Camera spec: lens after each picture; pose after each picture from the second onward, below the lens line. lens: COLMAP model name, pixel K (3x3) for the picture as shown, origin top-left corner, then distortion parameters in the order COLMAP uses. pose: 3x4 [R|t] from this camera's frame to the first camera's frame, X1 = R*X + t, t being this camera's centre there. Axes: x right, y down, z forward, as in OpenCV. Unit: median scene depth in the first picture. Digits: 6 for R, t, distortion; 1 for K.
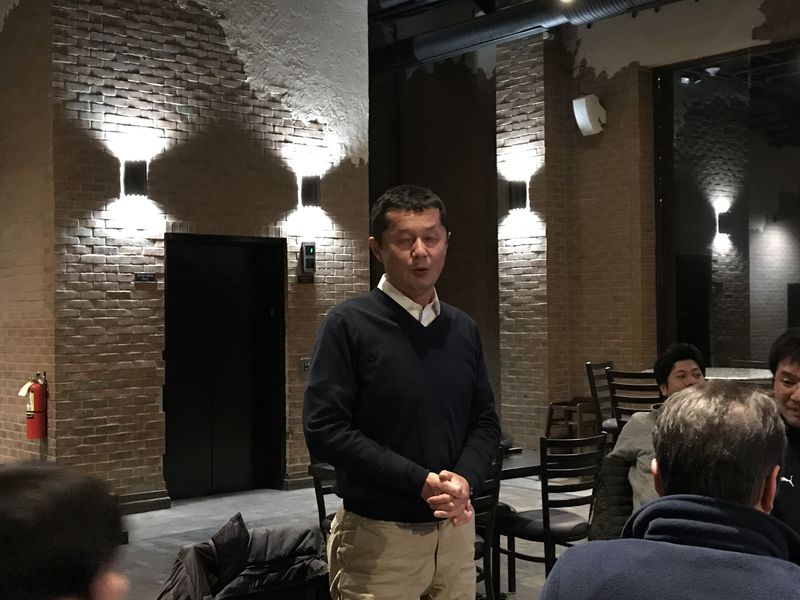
lens RADIAL K [[1059.6, 0, 398.2], [0, 1059.6, 295.0], [0, 0, 1]] dist [0.128824, 0.000000]
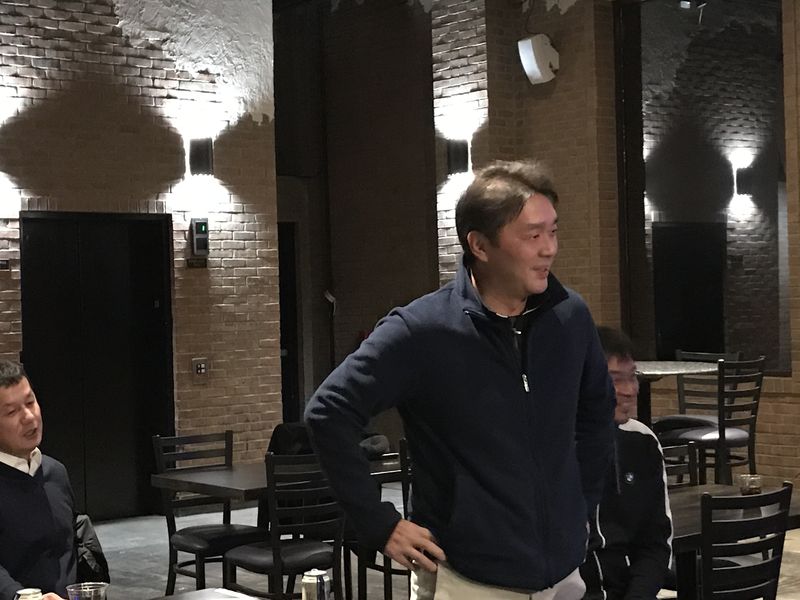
lens RADIAL K [[1474.8, 0, 400.4], [0, 1474.8, 298.8], [0, 0, 1]] dist [0.157720, 0.000000]
pose [[0.999866, -0.014105, -0.008363, 0.079937], [0.014271, 0.999696, 0.020089, -0.007796], [0.008077, -0.020205, 0.999763, -0.153241]]
